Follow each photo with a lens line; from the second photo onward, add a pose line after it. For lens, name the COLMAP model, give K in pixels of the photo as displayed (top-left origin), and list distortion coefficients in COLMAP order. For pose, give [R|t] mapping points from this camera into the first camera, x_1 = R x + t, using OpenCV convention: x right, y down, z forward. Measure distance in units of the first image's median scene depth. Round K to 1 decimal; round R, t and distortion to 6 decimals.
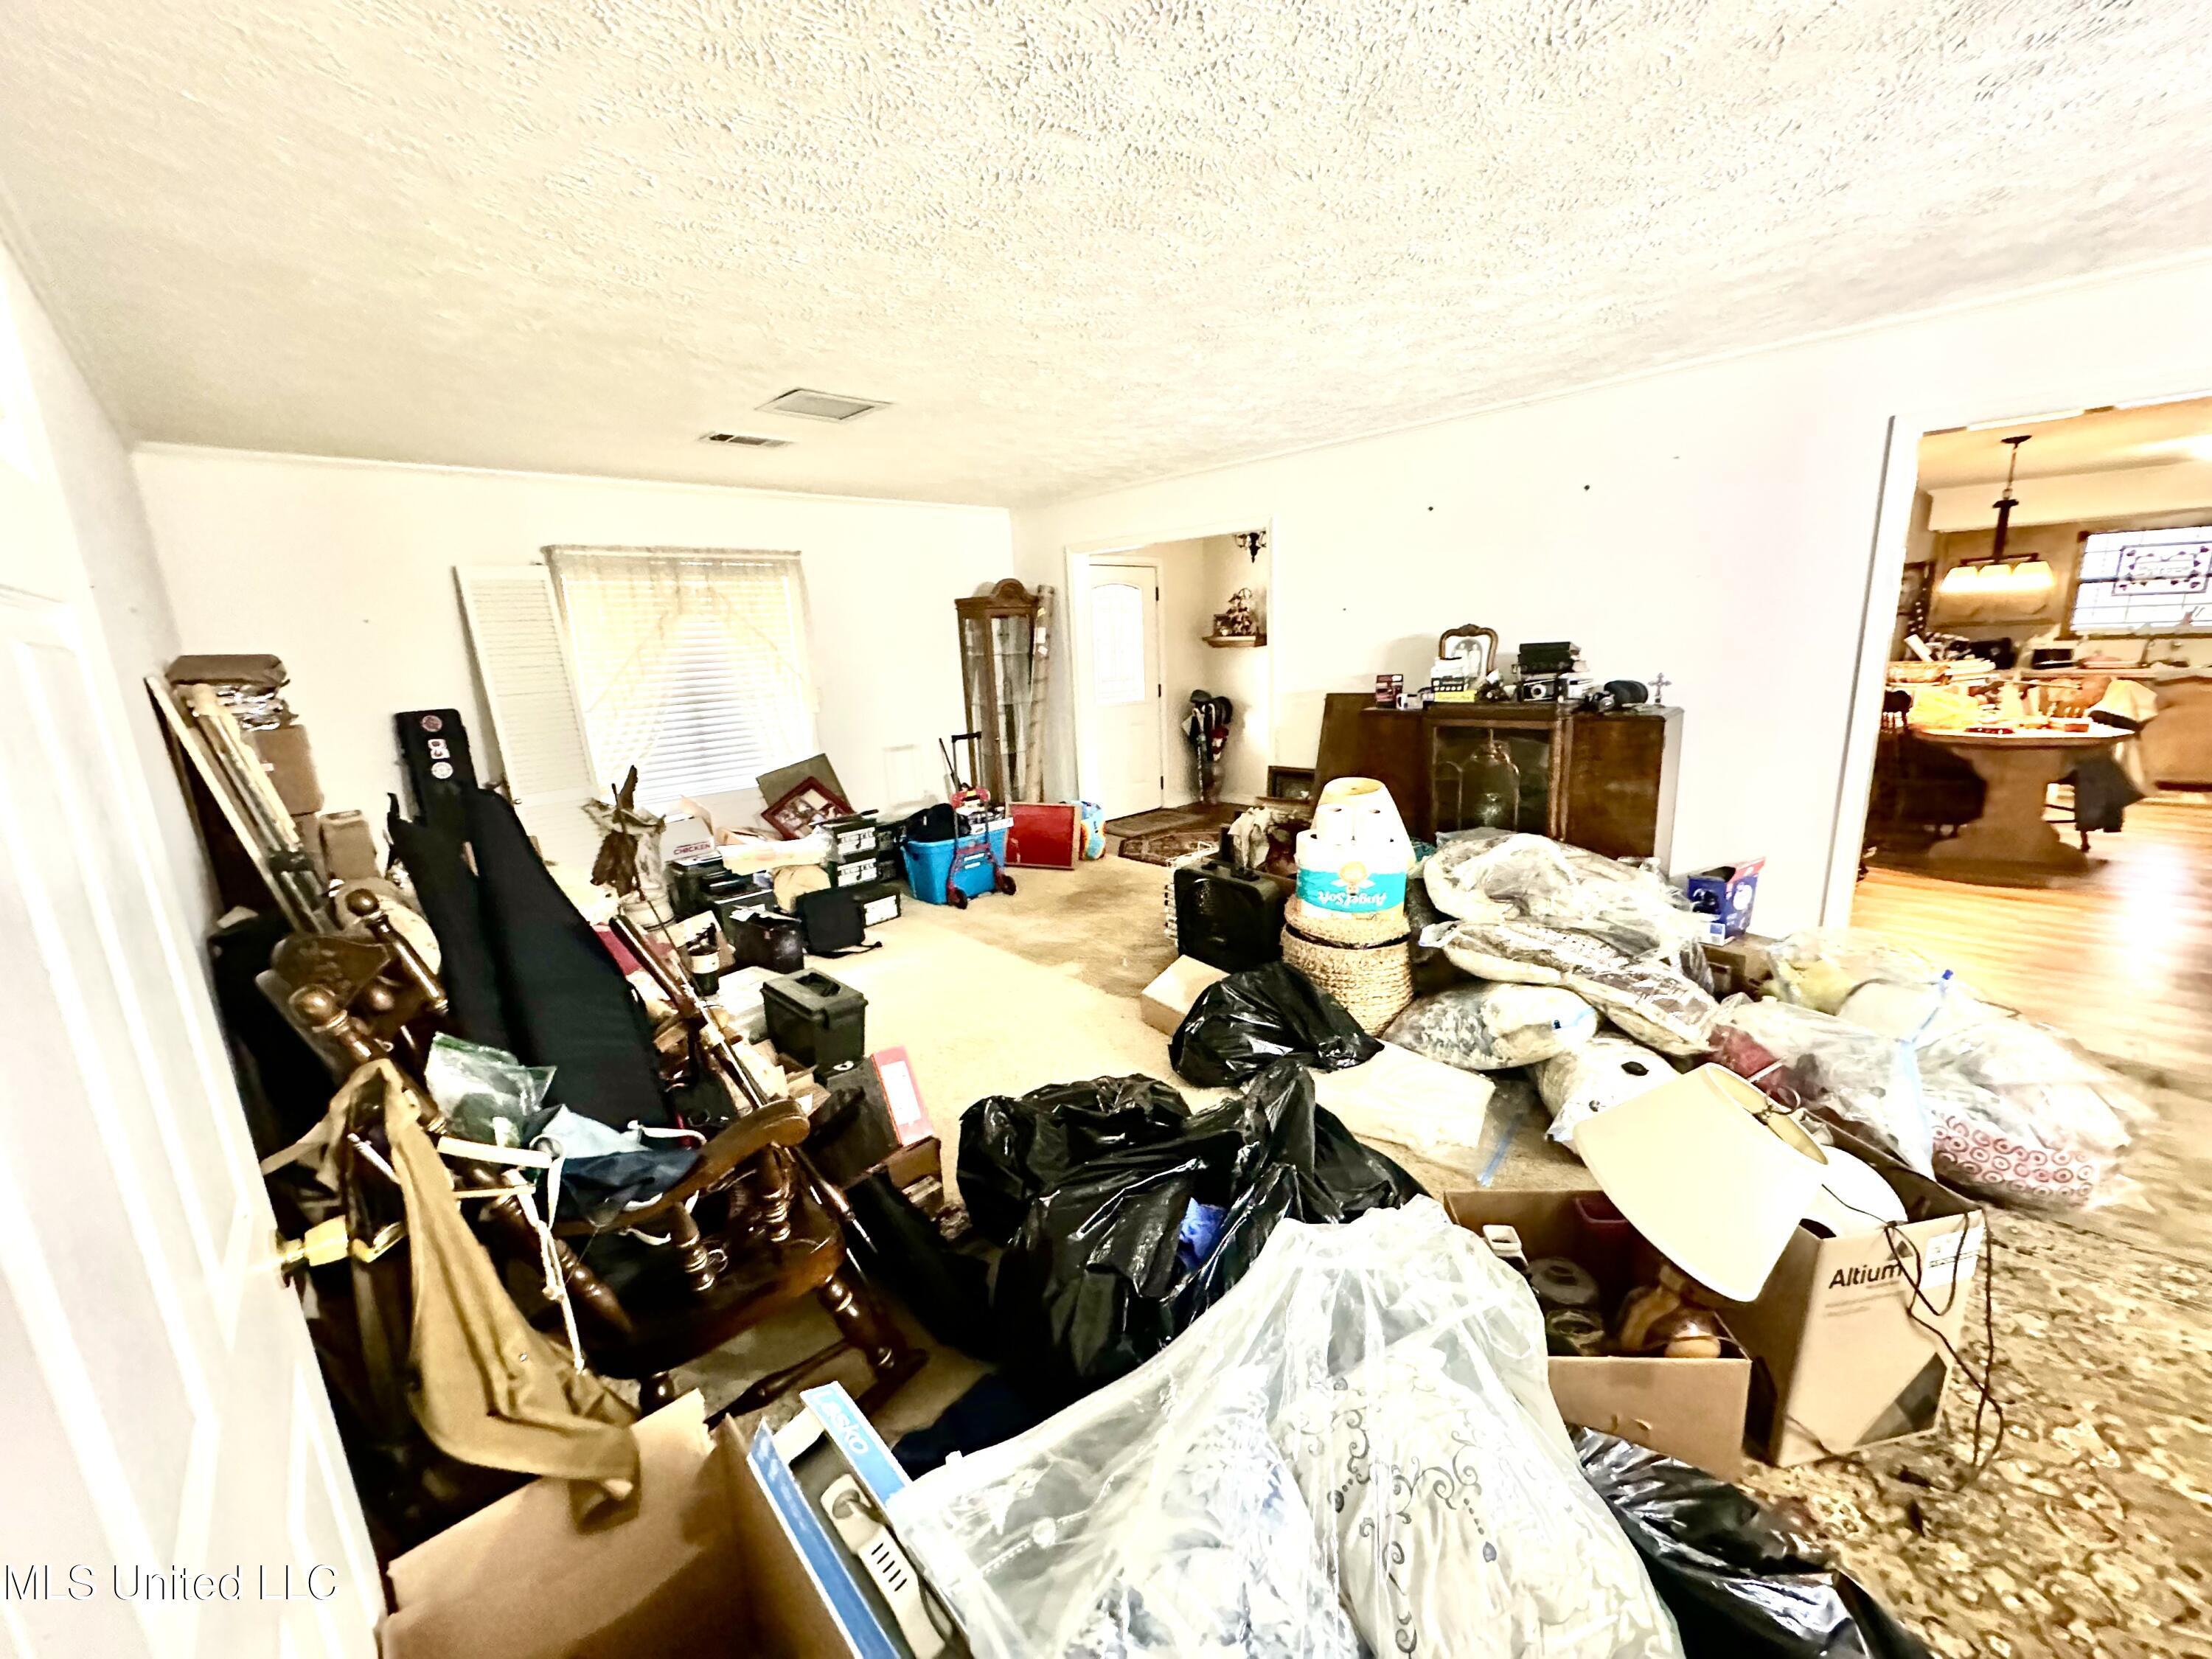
lens RADIAL K [[878.3, 0, 1112.2], [0, 878.3, 833.5], [0, 0, 1]] dist [-0.002560, 0.000667]
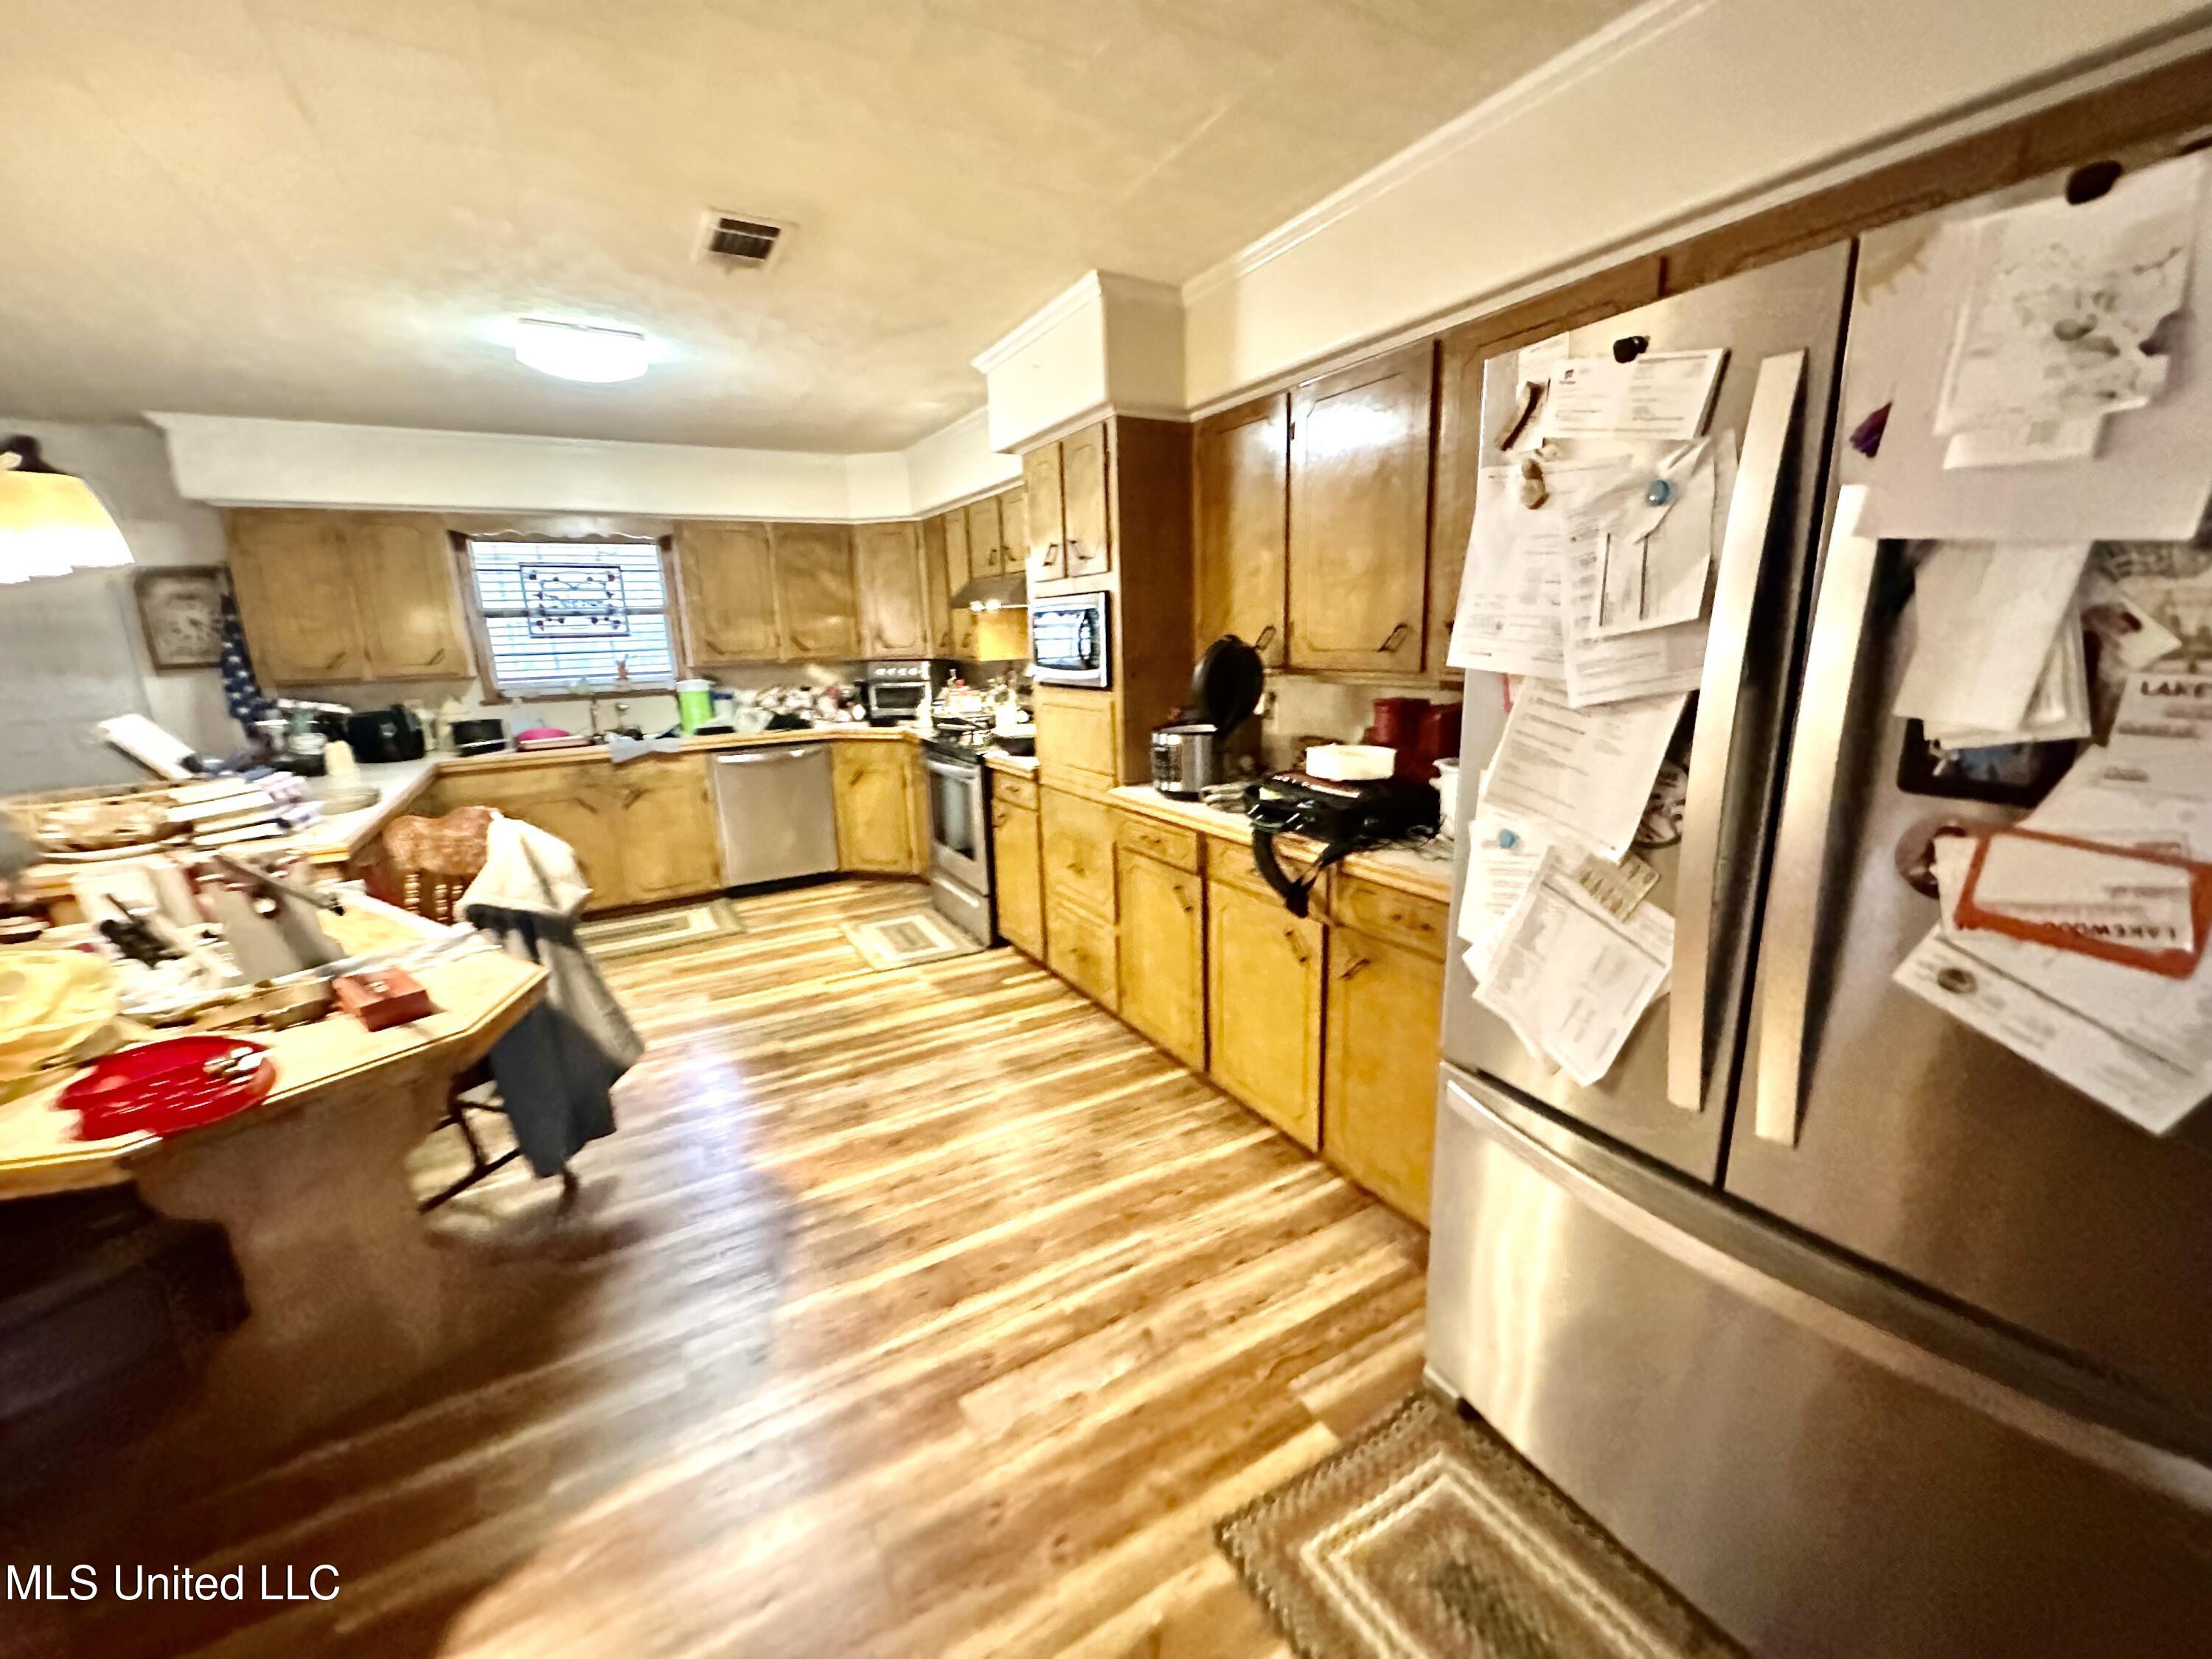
lens RADIAL K [[878.3, 0, 1104.5], [0, 878.3, 838.1], [0, 0, 1]] dist [-0.002560, 0.000667]
pose [[0.234216, -0.188326, 0.953769, 1.296264], [0.235975, 0.962732, 0.132147, -0.244867], [-0.943111, 0.194115, 0.269928, 0.980715]]
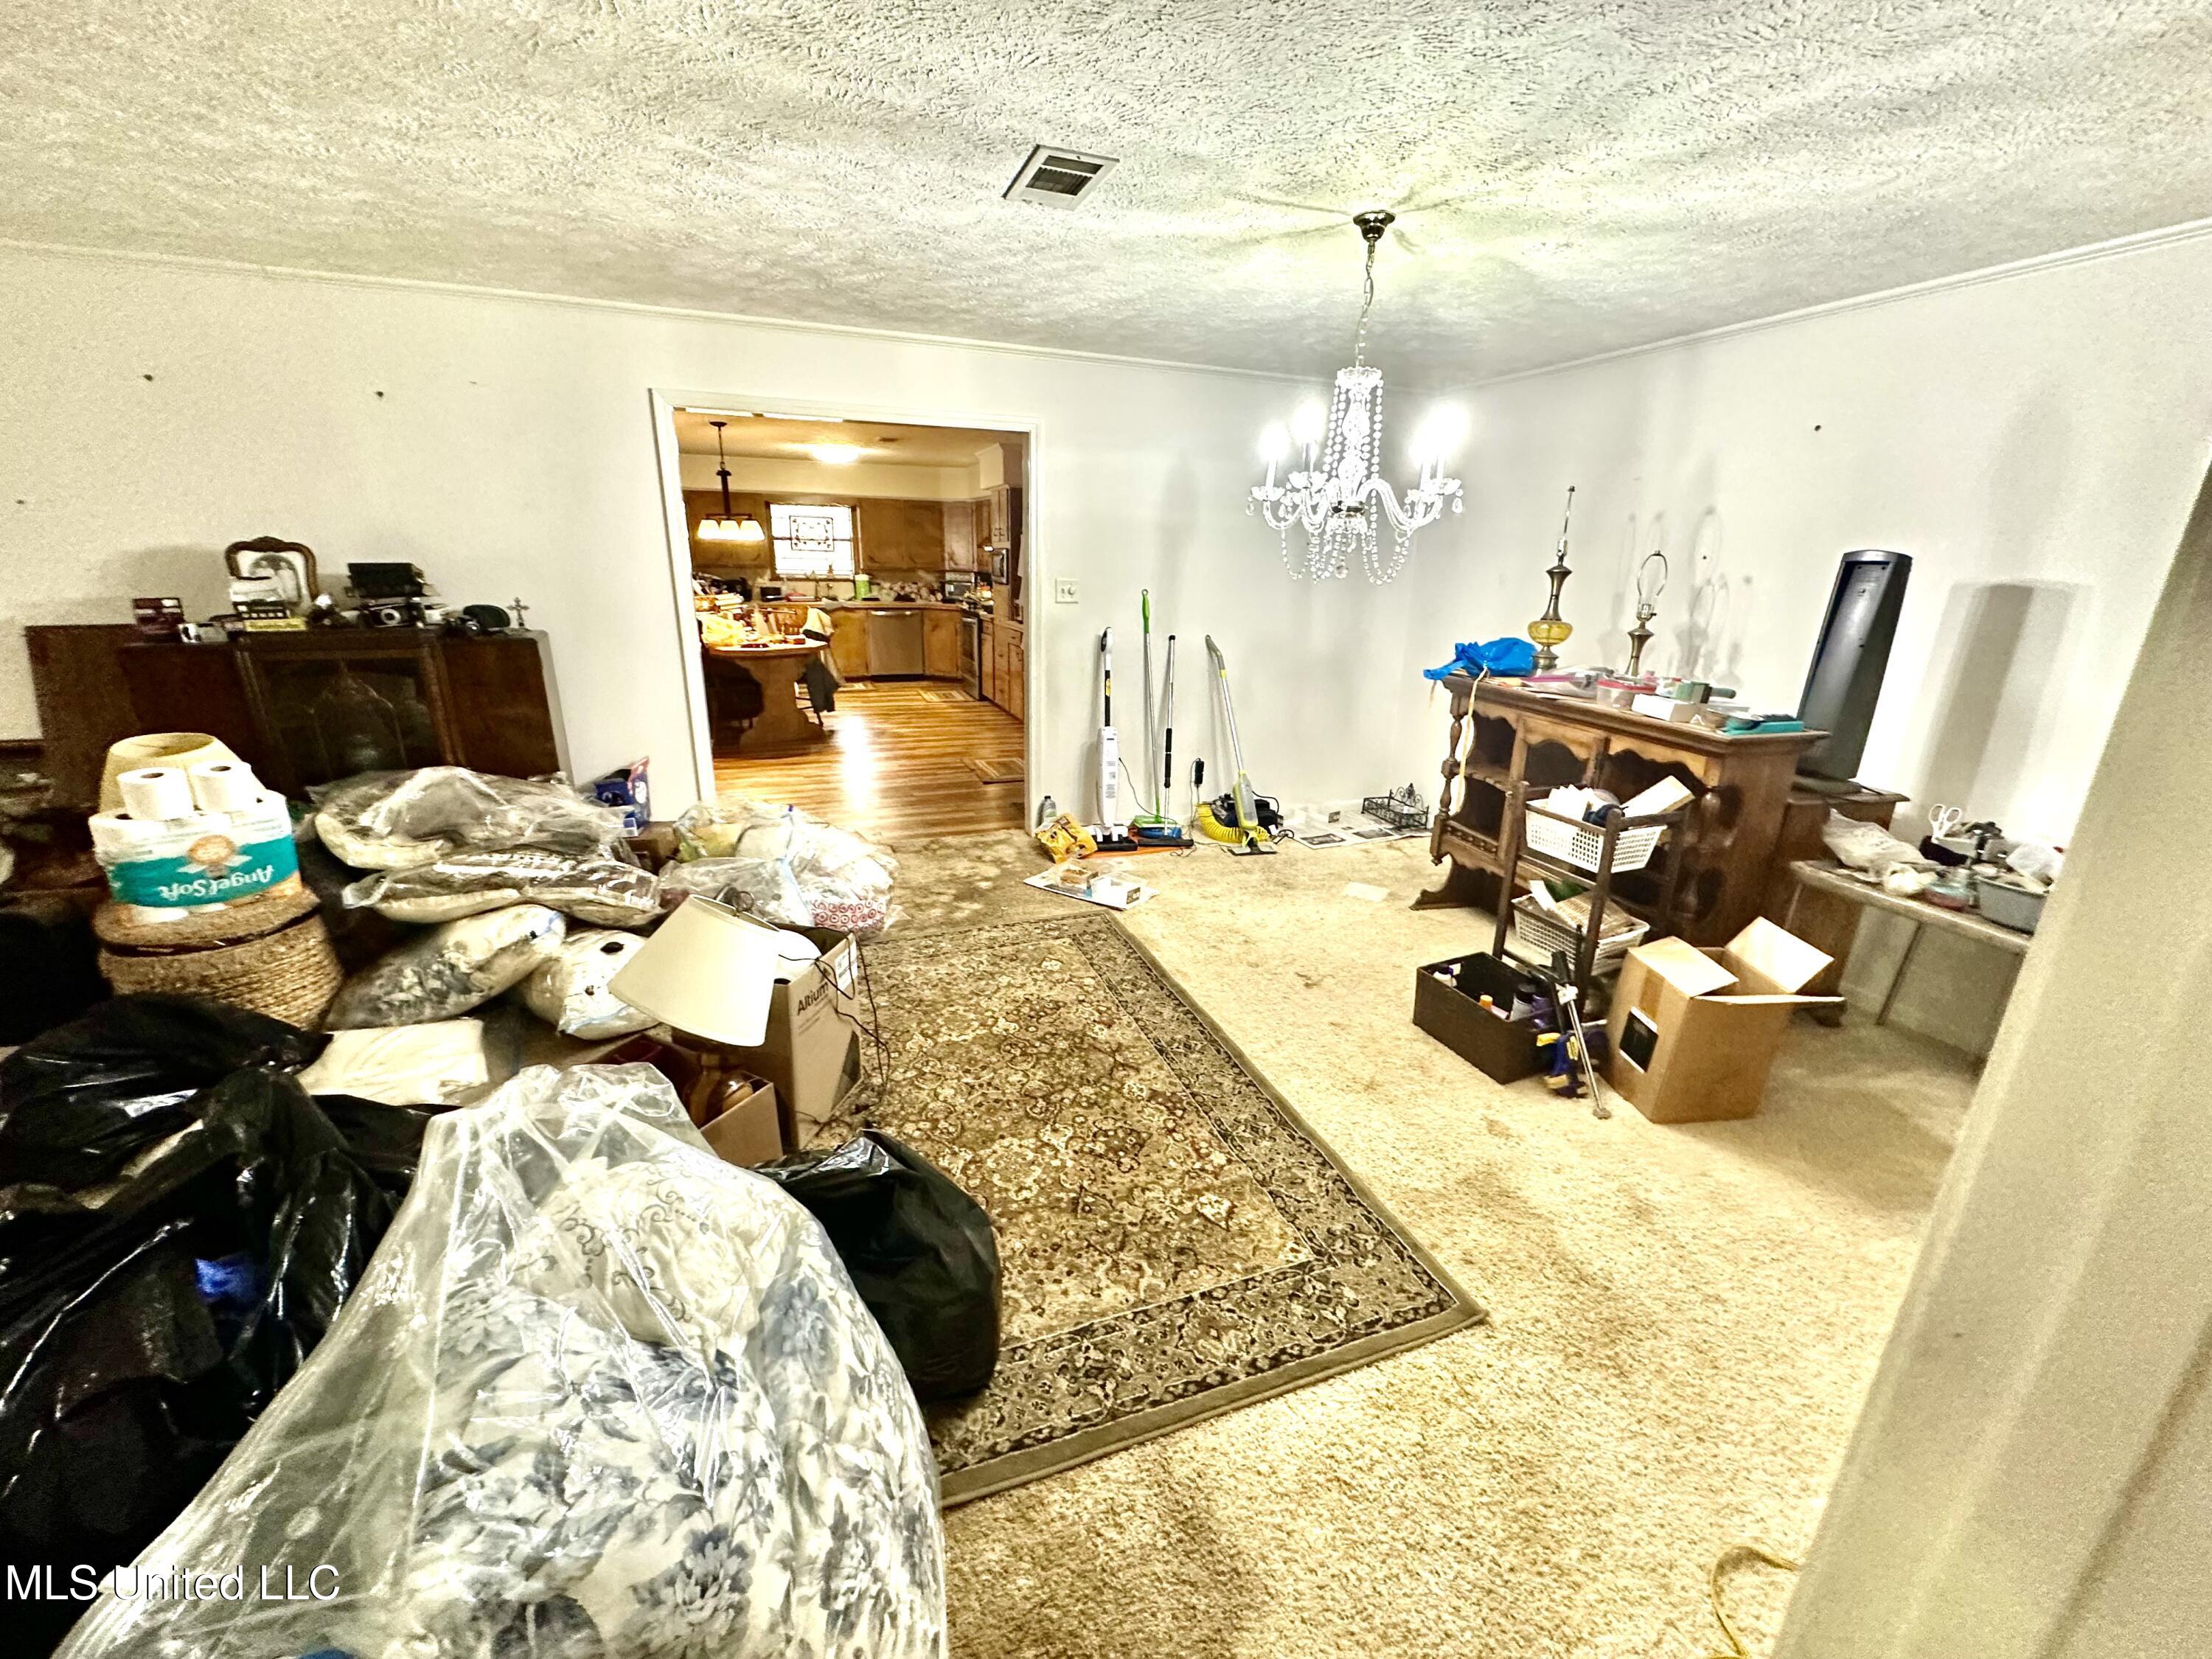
lens RADIAL K [[878.3, 0, 1106.4], [0, 878.3, 829.9], [0, 0, 1]] dist [-0.002560, 0.000667]
pose [[0.386099, -0.226445, 0.894232, -0.105148], [0.167777, 0.970471, 0.173310, 0.023469], [-0.907071, 0.083117, 0.412690, -0.046342]]
